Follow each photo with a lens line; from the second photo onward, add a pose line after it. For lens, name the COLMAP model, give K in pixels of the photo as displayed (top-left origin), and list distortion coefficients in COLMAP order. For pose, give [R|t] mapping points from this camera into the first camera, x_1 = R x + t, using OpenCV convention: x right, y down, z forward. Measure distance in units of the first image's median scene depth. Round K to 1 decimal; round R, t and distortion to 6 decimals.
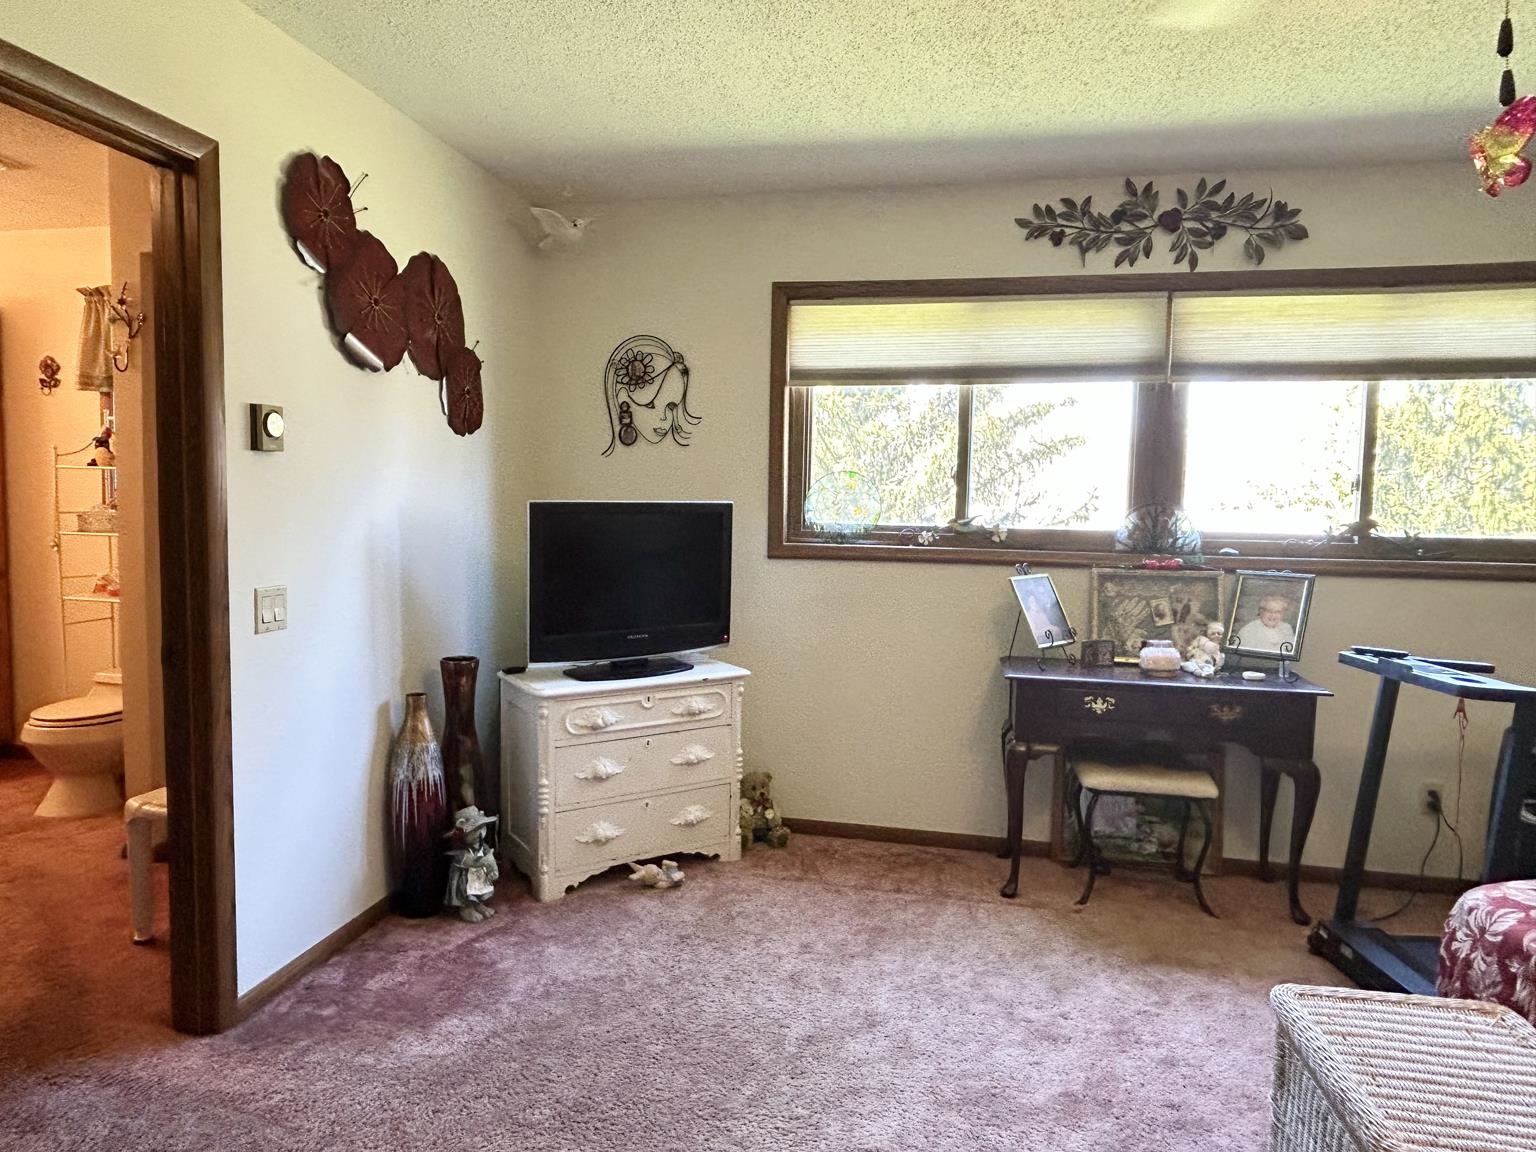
lens RADIAL K [[970.0, 0, 755.2], [0, 970.0, 565.0], [0, 0, 1]] dist [-0.006171, -0.001175]
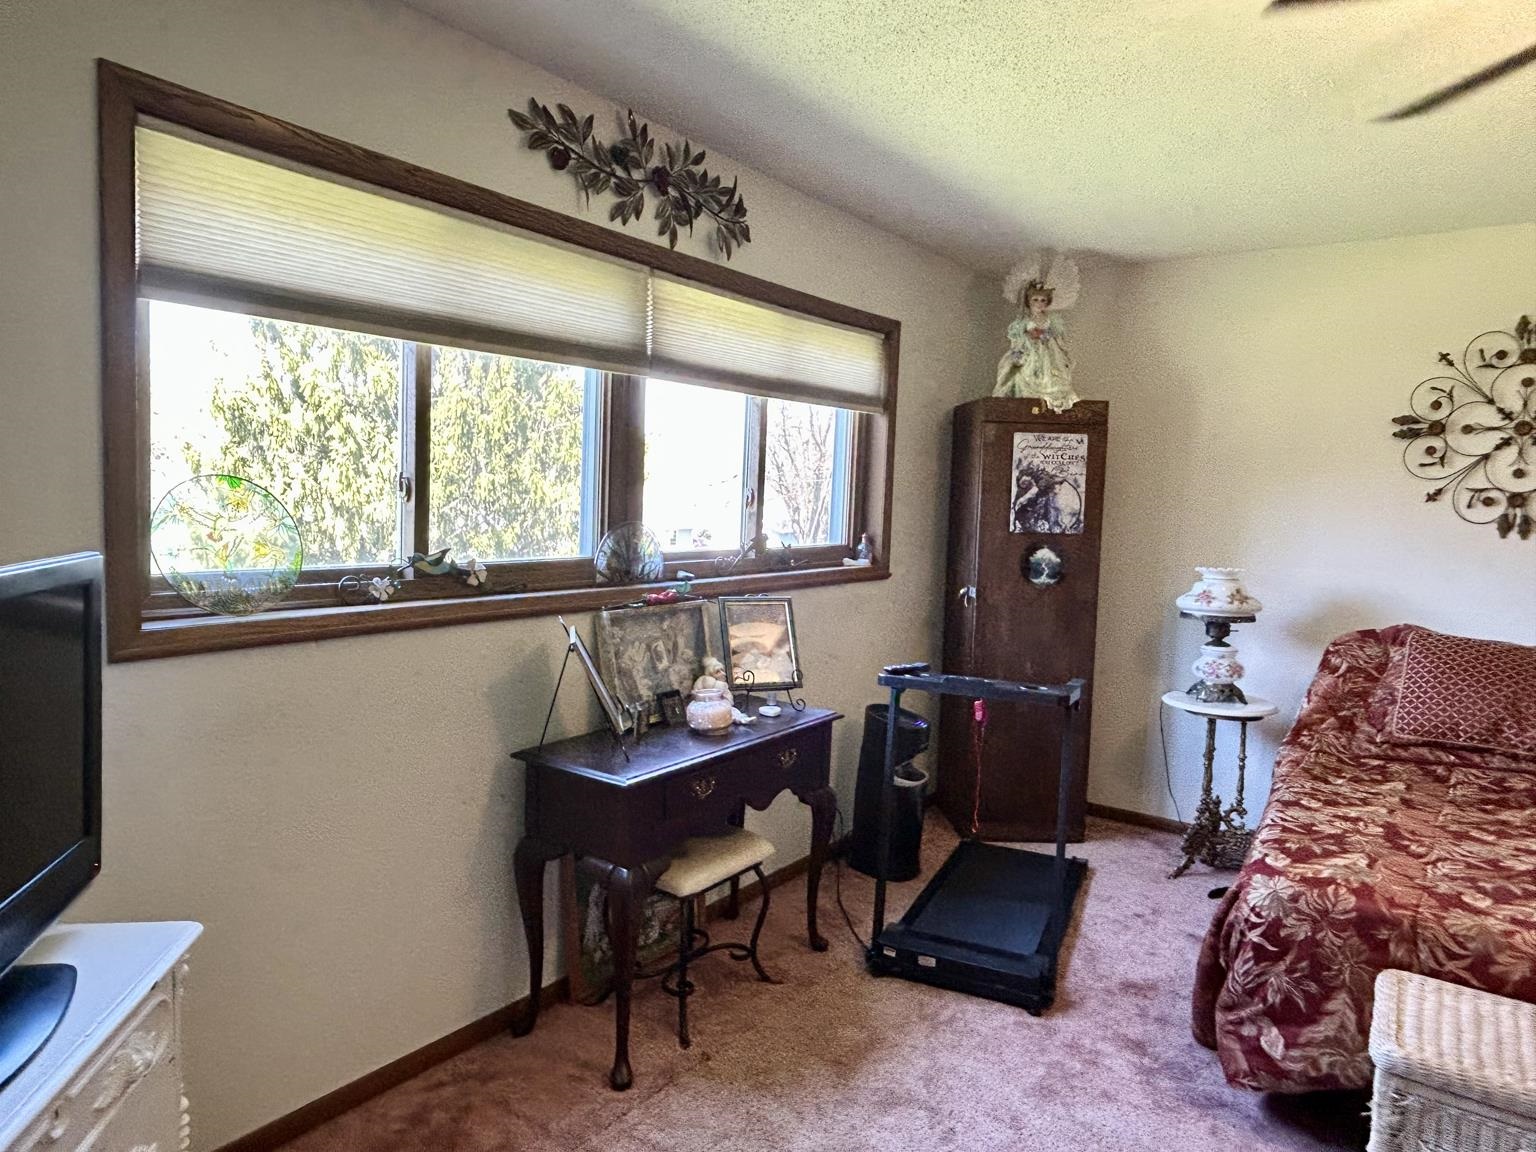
lens RADIAL K [[970.0, 0, 755.2], [0, 970.0, 565.0], [0, 0, 1]] dist [-0.006171, -0.001175]
pose [[0.416540, -0.072497, 0.906222, -0.291130], [0.039247, 0.997320, 0.061745, -0.074781], [-0.908270, 0.009847, 0.418269, 0.559211]]
